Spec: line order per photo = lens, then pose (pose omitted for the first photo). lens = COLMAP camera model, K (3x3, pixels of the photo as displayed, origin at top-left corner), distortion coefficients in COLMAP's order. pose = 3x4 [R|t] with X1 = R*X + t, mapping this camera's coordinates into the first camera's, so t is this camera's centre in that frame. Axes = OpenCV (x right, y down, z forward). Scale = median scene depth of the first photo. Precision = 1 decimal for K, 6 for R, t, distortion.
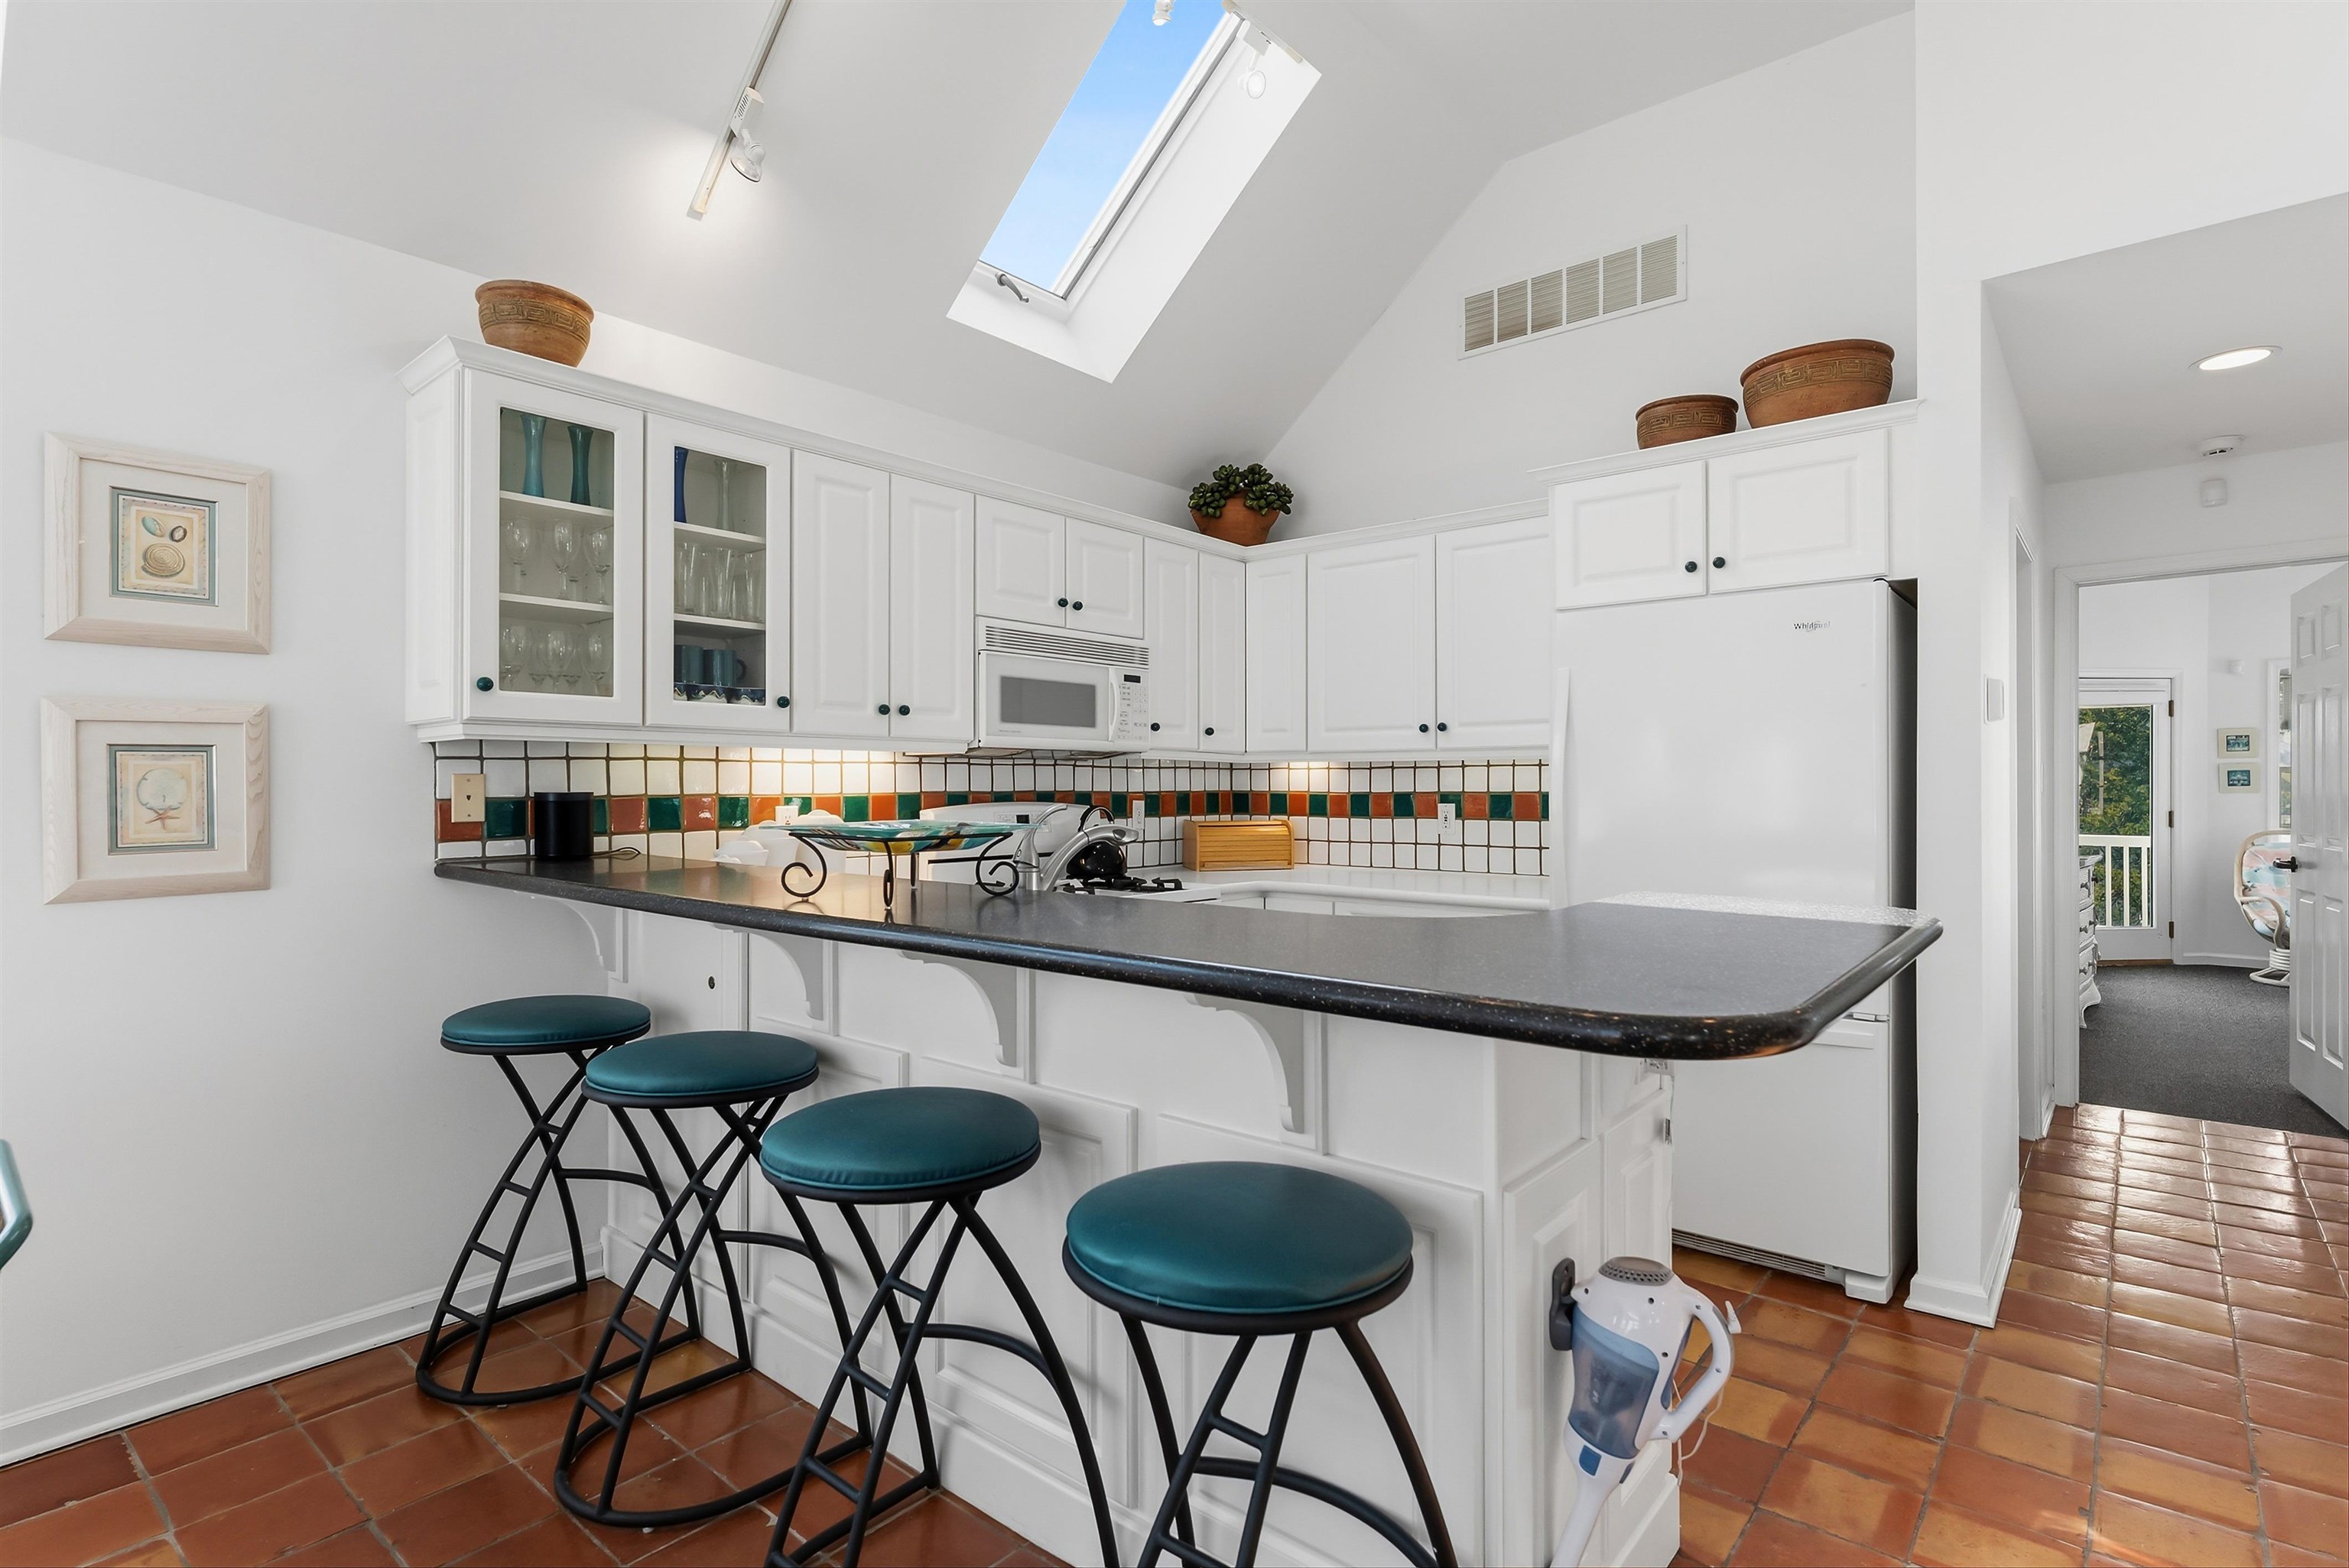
lens RADIAL K [[1147.8, 0, 1172.1], [0, 1147.8, 782.6], [0, 0, 1]] dist [0.000863, -0.000182]
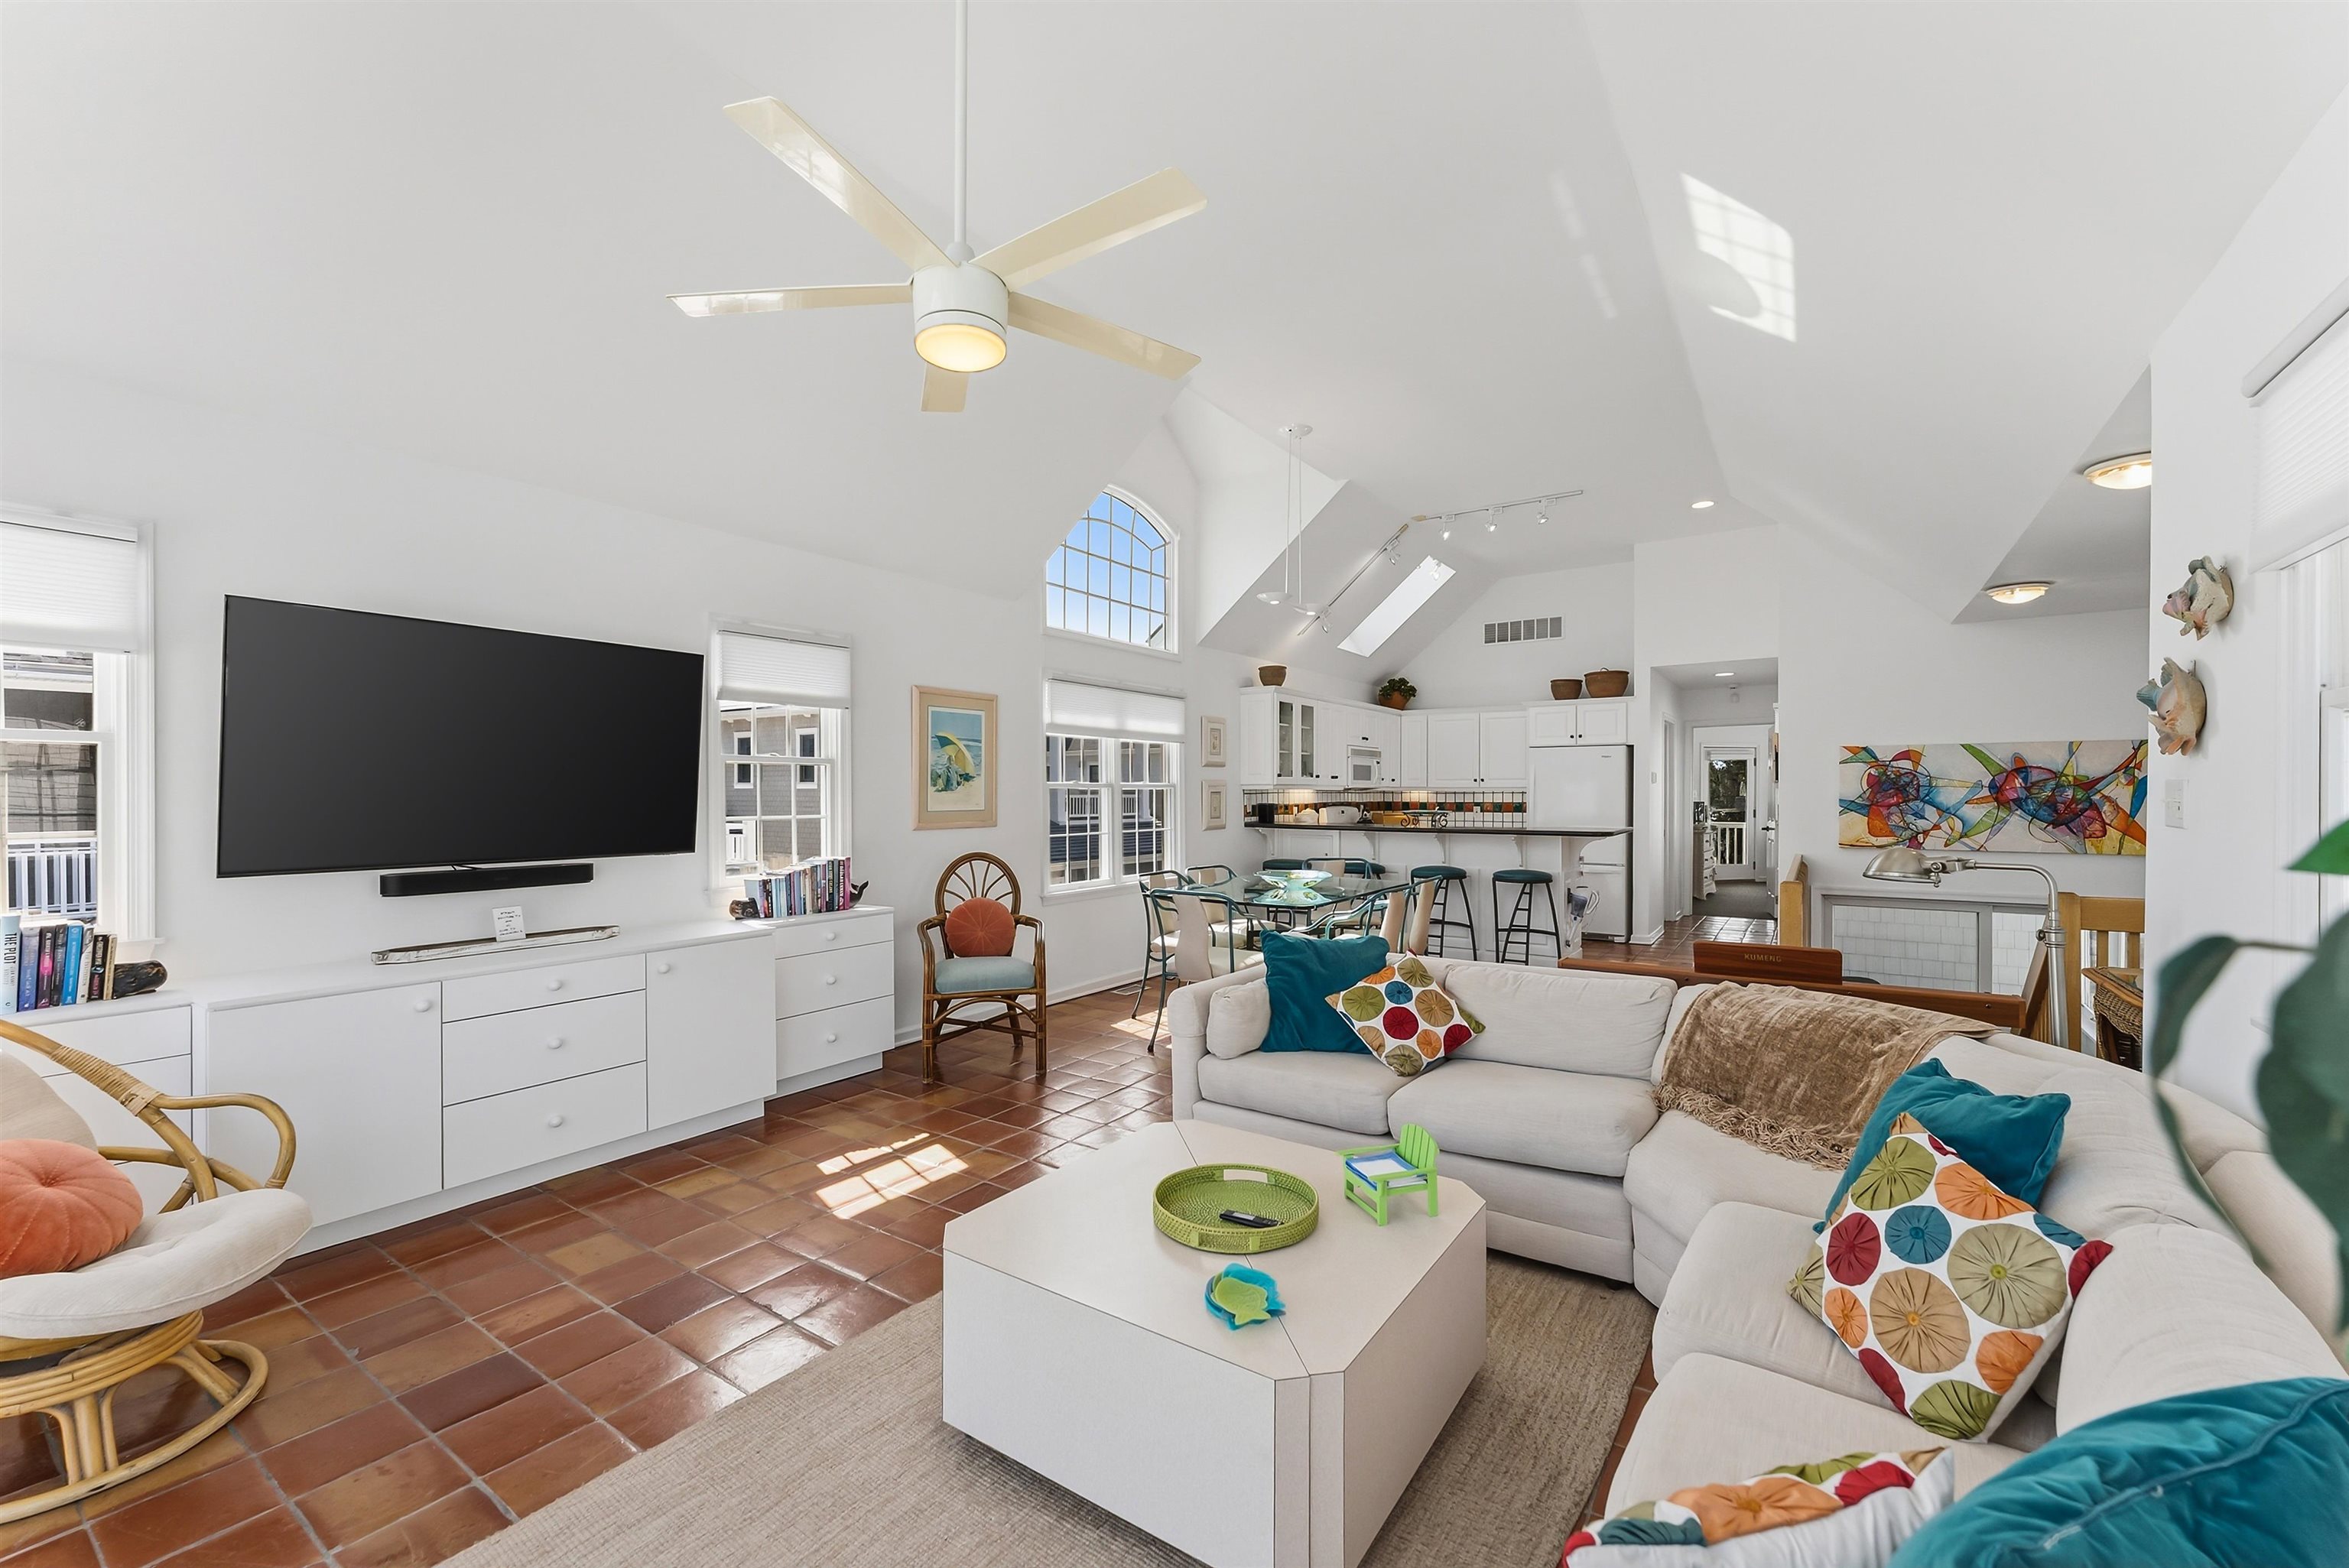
lens RADIAL K [[964.2, 0, 1176.2], [0, 964.2, 790.4], [0, 0, 1]] dist [-0.001094, 0.000013]
pose [[0.993856, 0.003125, 0.110640, -0.961461], [-0.003409, 0.999991, 0.002379, -0.030720], [-0.110631, -0.002741, 0.993858, -1.597759]]
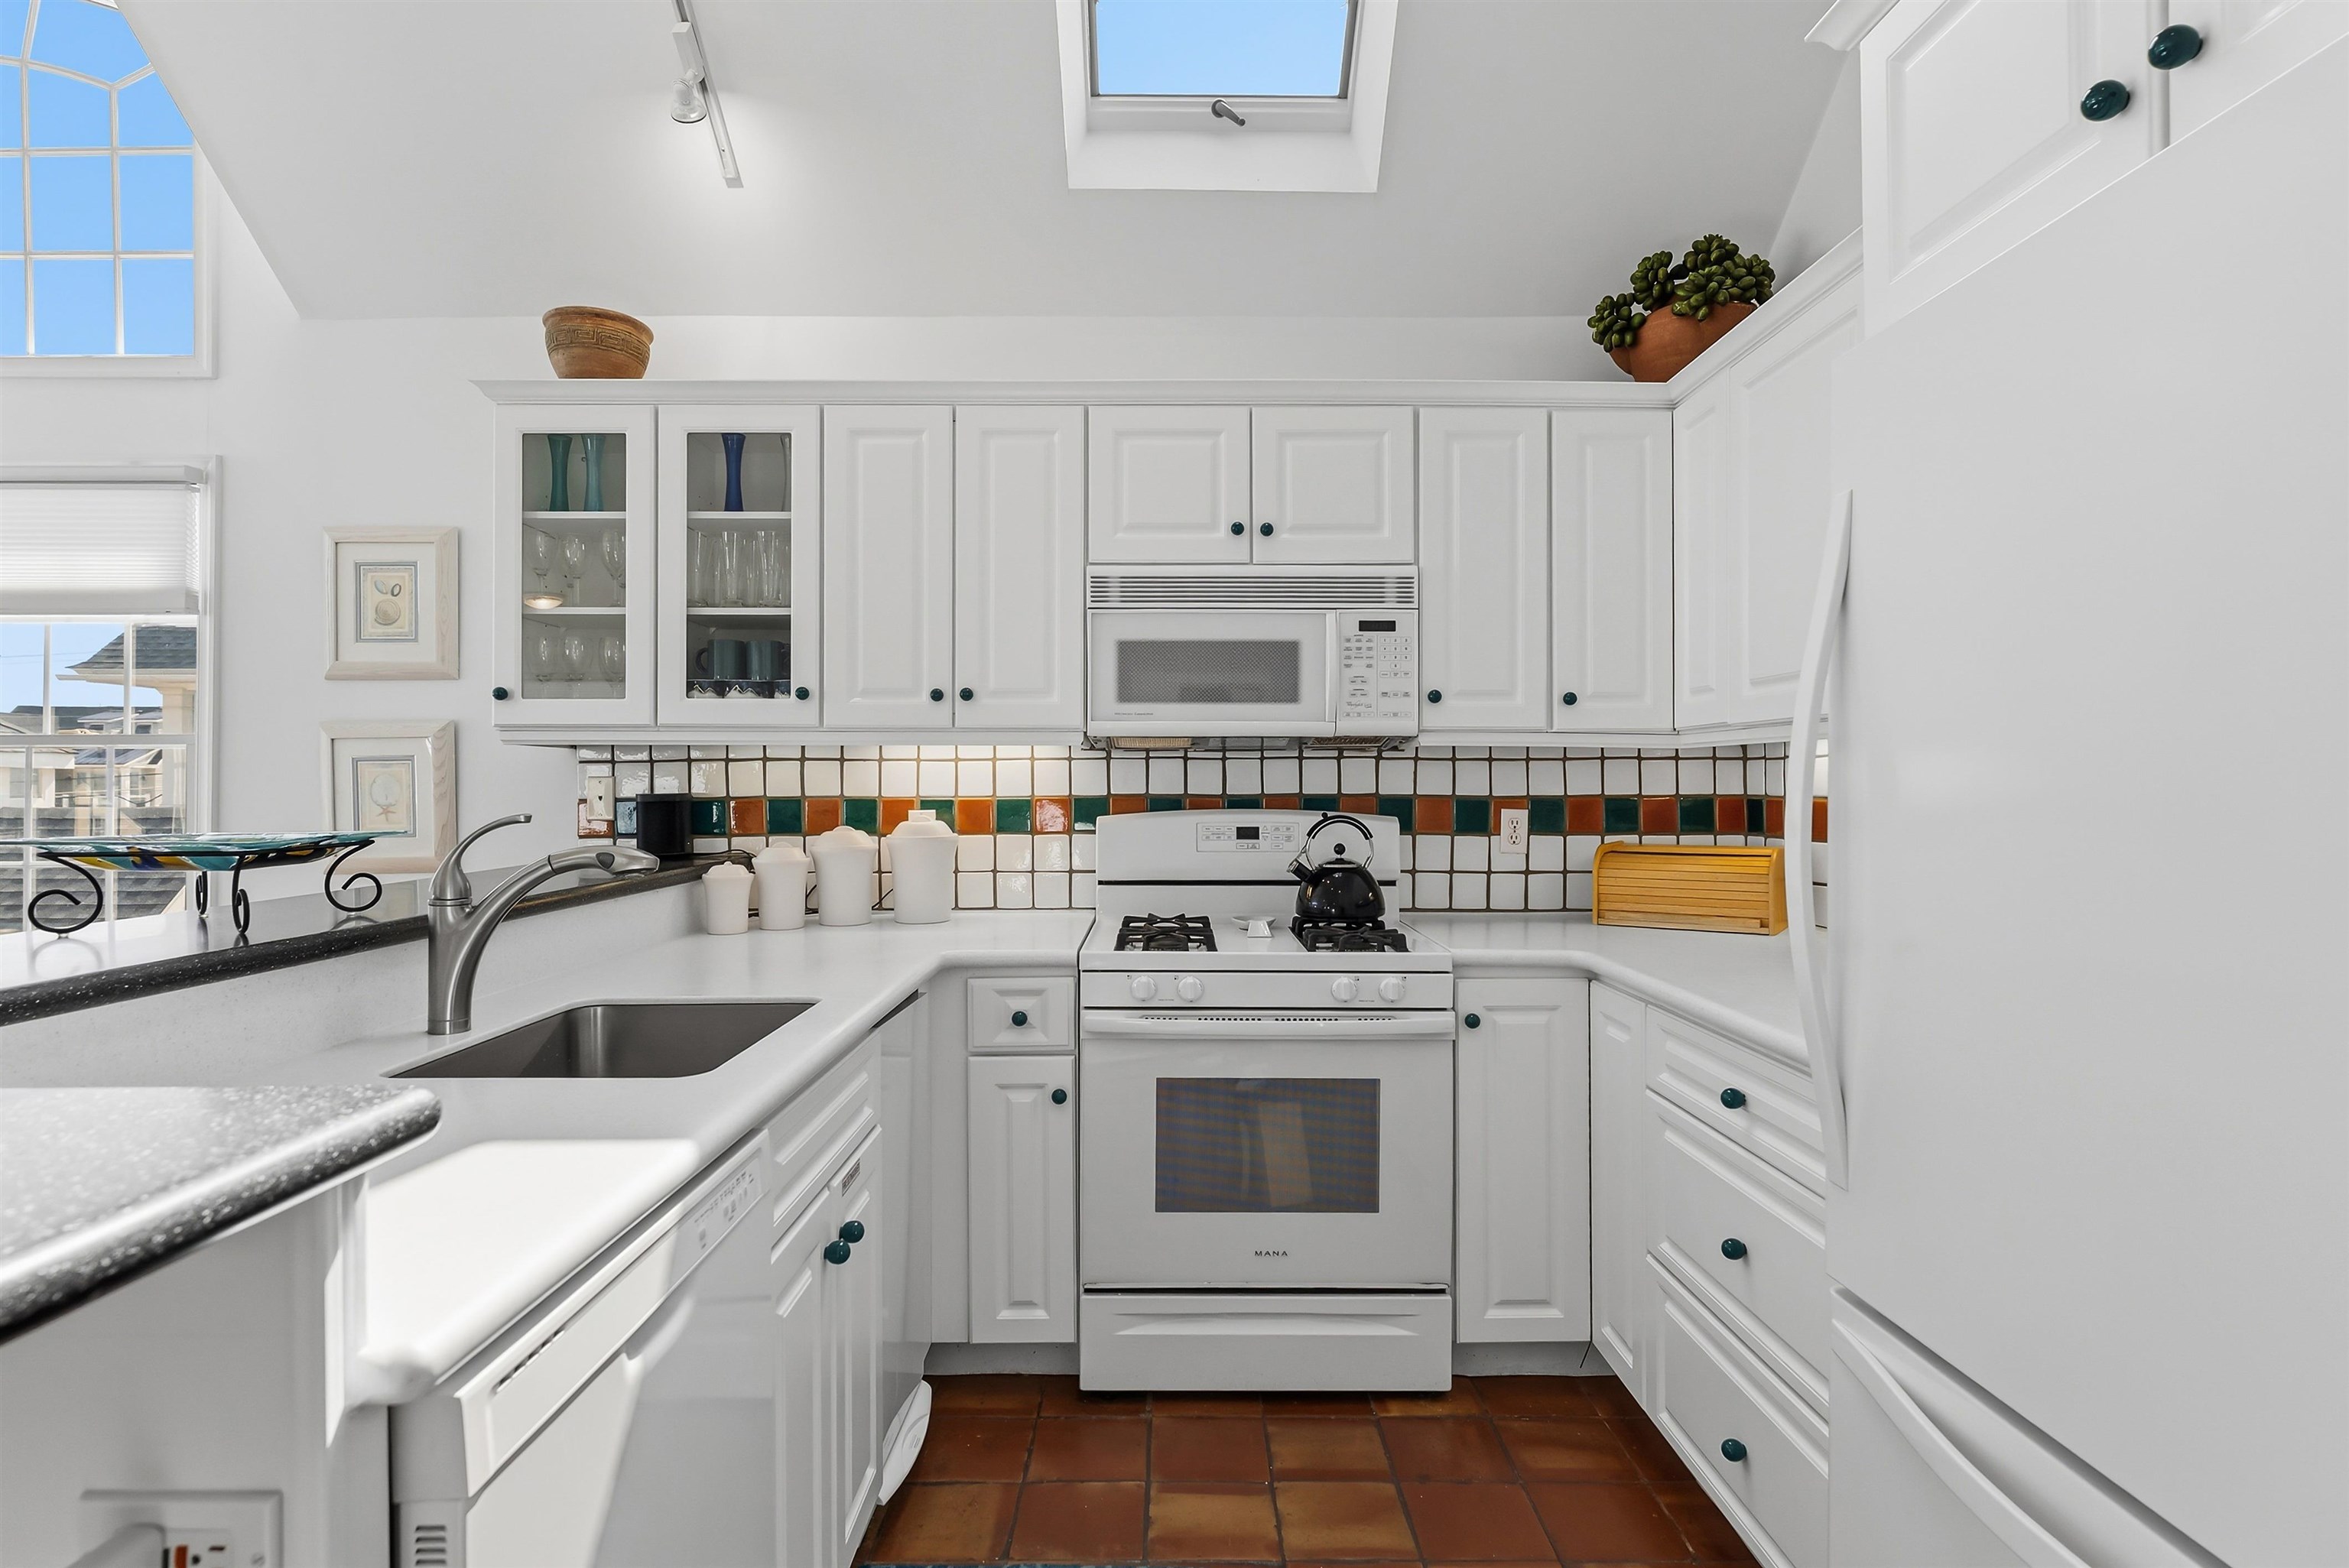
lens RADIAL K [[1204.9, 0, 1174.8], [0, 1204.9, 785.3], [0, 0, 1]] dist [0.001552, -0.000258]
pose [[0.651155, -0.000385, -0.758945, 0.503749], [0.002424, 0.999996, 0.001572, 0.000367], [0.758941, -0.002864, 0.651153, 0.550434]]
